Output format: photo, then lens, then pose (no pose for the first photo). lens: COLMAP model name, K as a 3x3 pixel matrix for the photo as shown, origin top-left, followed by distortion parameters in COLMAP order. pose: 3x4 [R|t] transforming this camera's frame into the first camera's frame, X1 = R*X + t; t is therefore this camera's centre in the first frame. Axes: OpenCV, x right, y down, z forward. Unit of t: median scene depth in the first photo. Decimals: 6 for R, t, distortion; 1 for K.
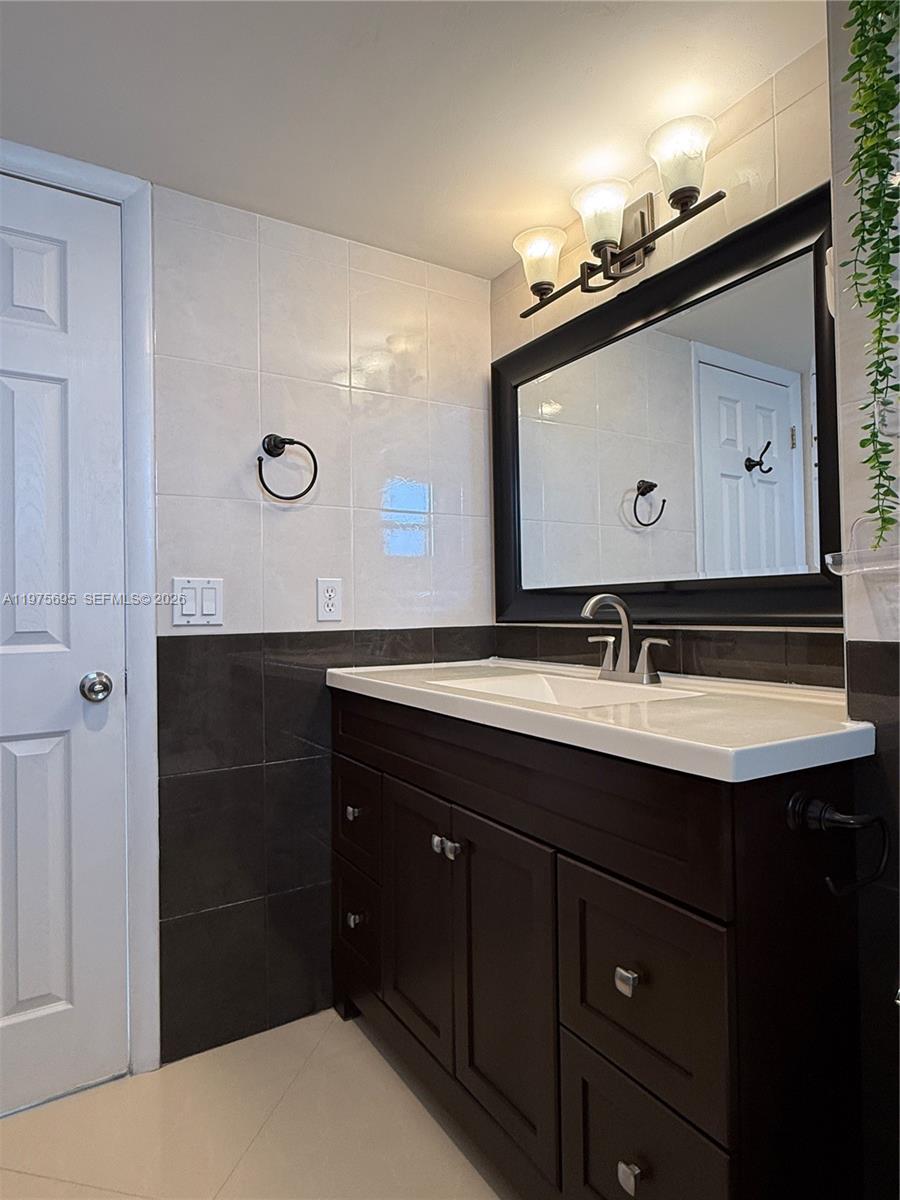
lens RADIAL K [[681.8, 0, 448.9], [0, 681.8, 601.2], [0, 0, 1]] dist [0.007103, 0.001255]
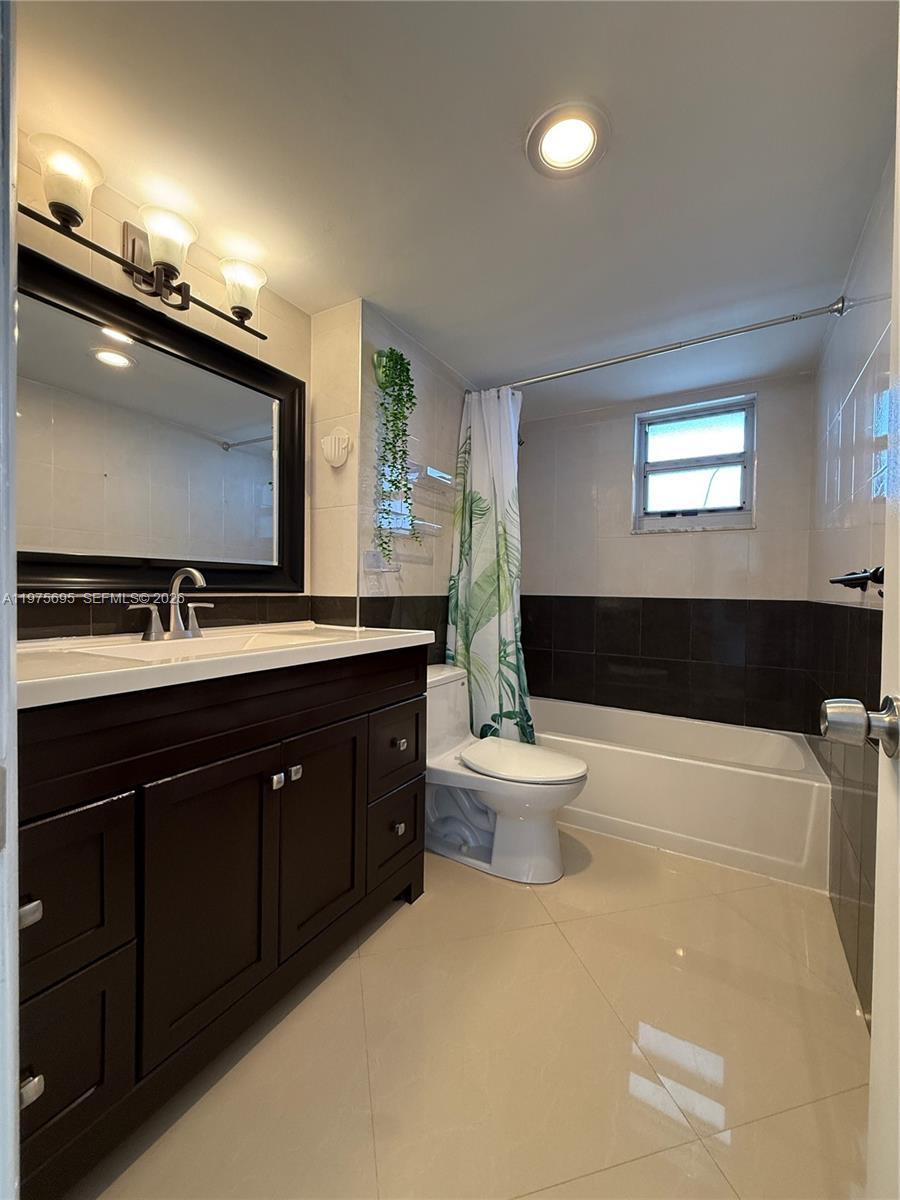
lens RADIAL K [[482.9, 0, 450.0], [0, 482.9, 600.0], [0, 0, 1]] dist [-0.000128, 0.000017]
pose [[-0.453336, -0.019556, 0.891125, -0.860751], [-0.027587, 0.999588, 0.007902, 0.029519], [-0.890913, -0.021001, -0.453689, 1.089307]]
